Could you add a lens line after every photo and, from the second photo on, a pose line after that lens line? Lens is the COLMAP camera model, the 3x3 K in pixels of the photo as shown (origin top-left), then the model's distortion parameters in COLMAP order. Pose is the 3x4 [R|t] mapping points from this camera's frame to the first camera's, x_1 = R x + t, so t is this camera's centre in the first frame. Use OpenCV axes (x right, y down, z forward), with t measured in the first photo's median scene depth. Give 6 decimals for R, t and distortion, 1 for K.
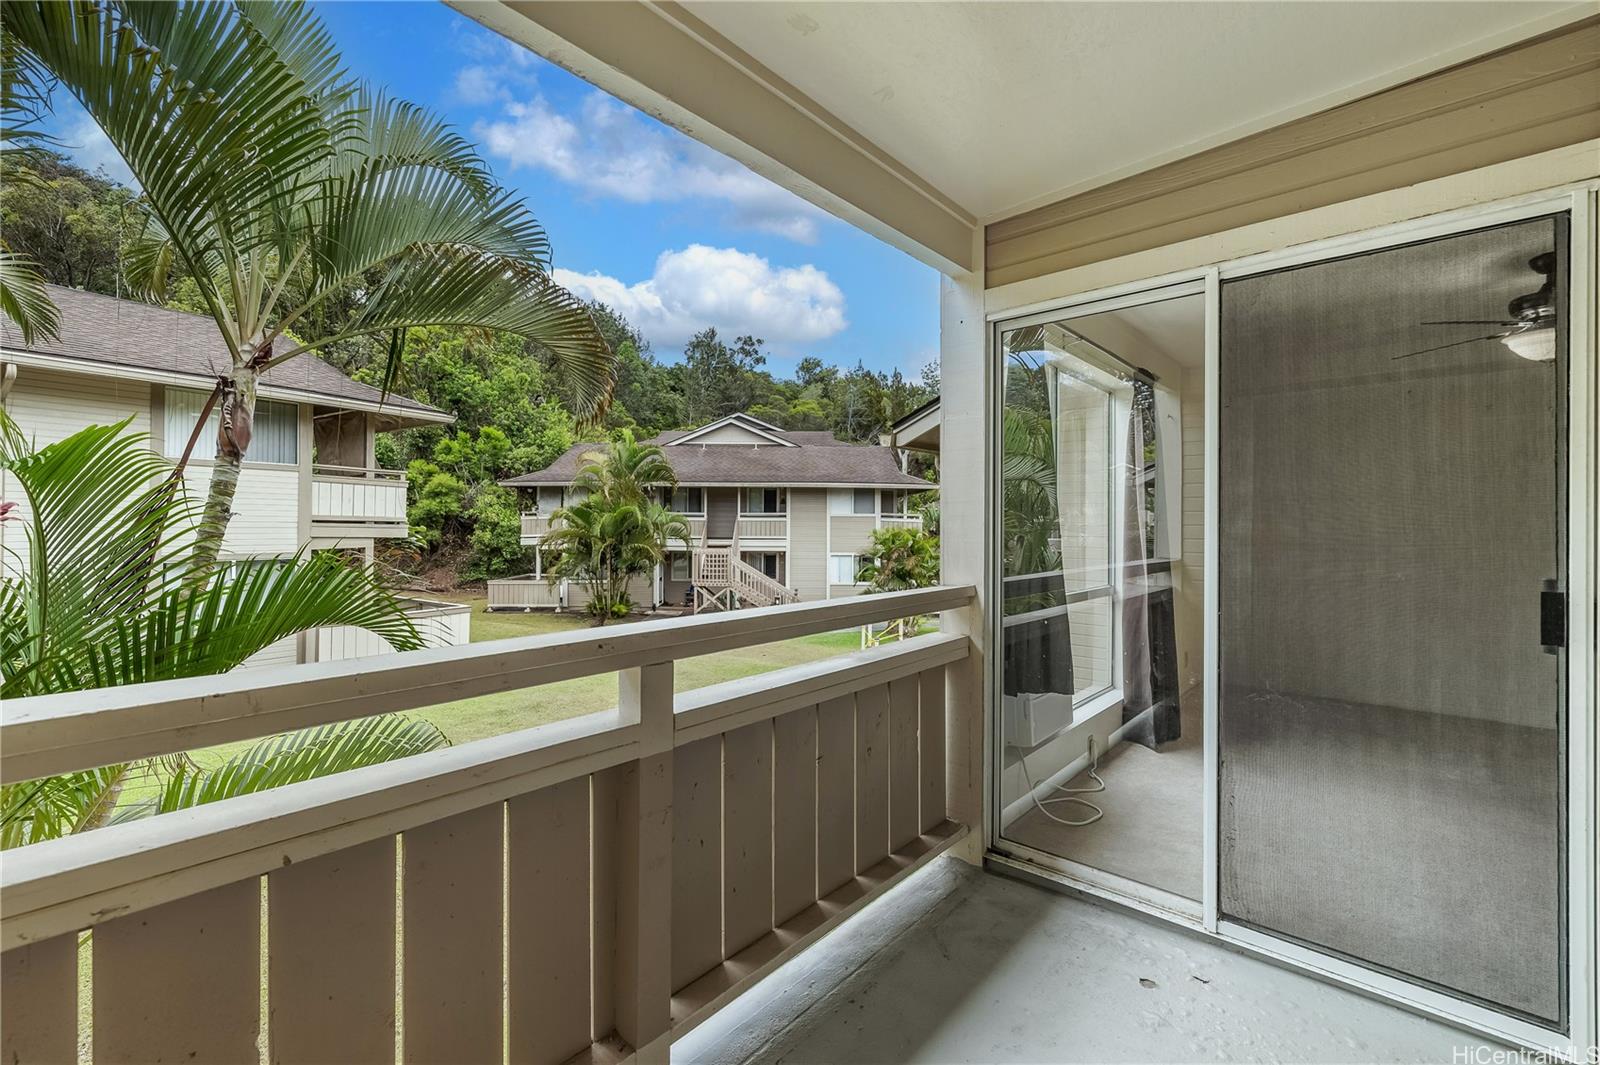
lens RADIAL K [[680.1, 0, 800.1], [0, 680.1, 523.3], [0, 0, 1]] dist [0.001746, 0.000445]
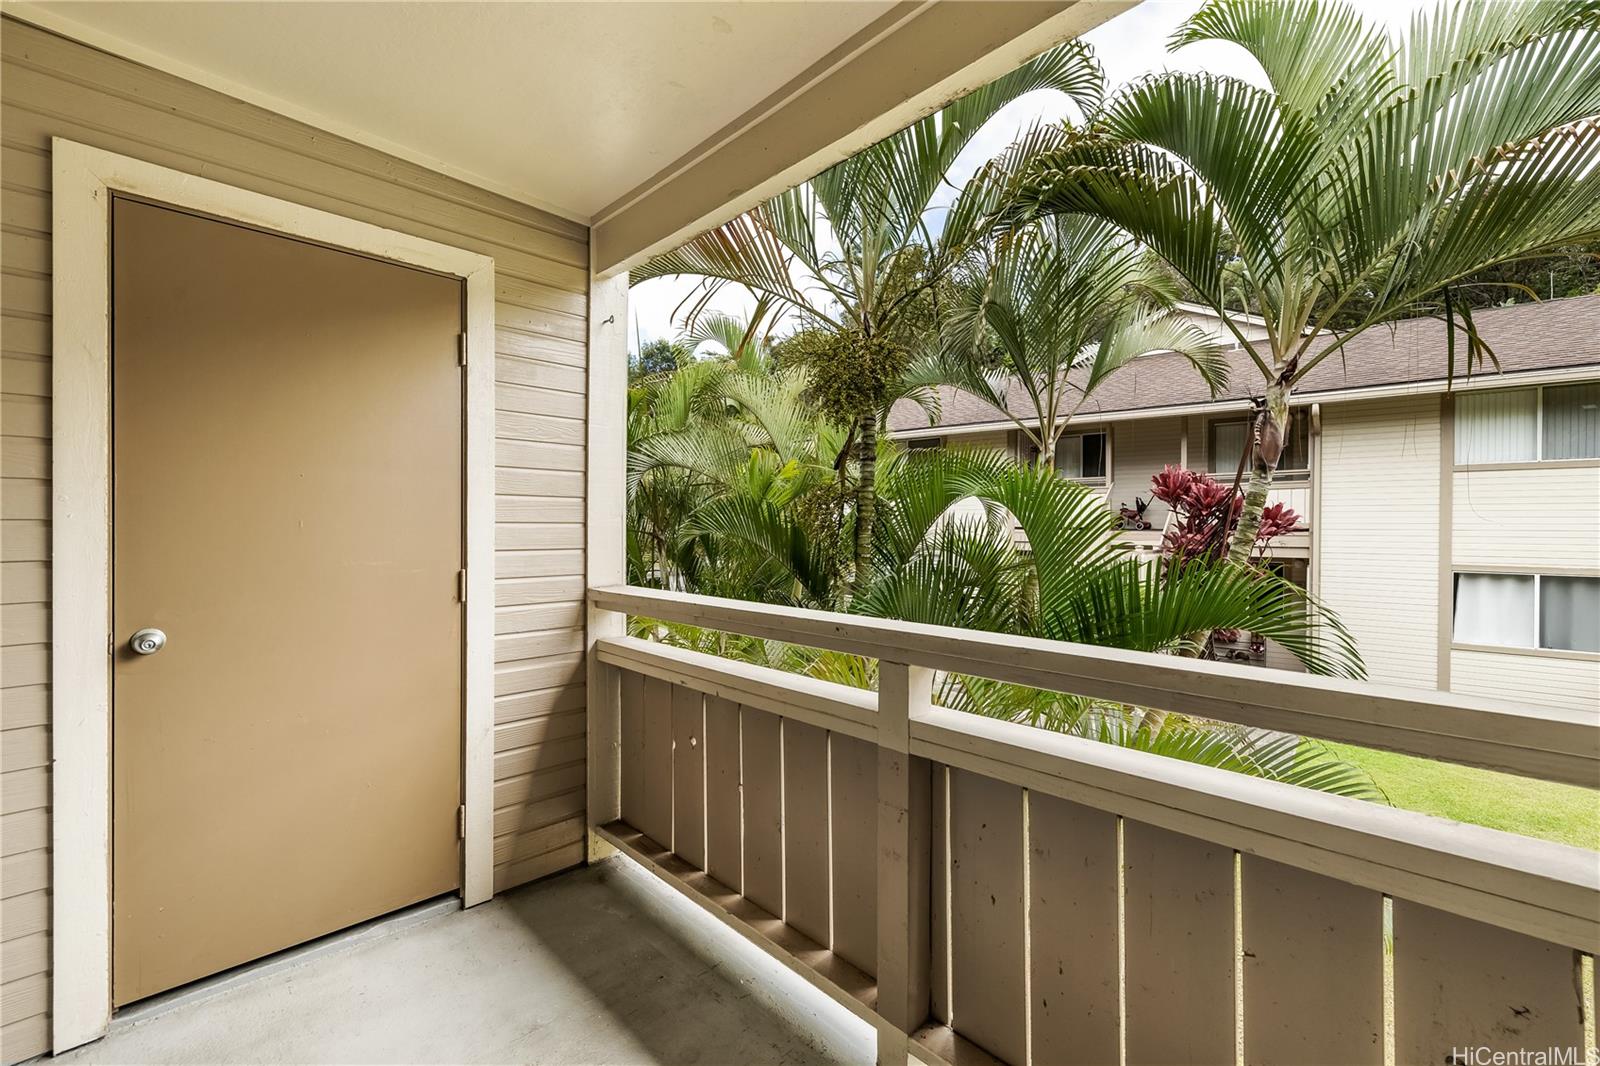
lens RADIAL K [[661.9, 0, 800.0], [0, 661.9, 533.0], [0, 0, 1]] dist [0.002118, 0.000284]
pose [[-0.079851, 0.003795, -0.996800, 0.313163], [-0.002595, 0.999989, 0.004015, 0.002734], [0.996803, 0.002907, -0.079840, 0.367181]]
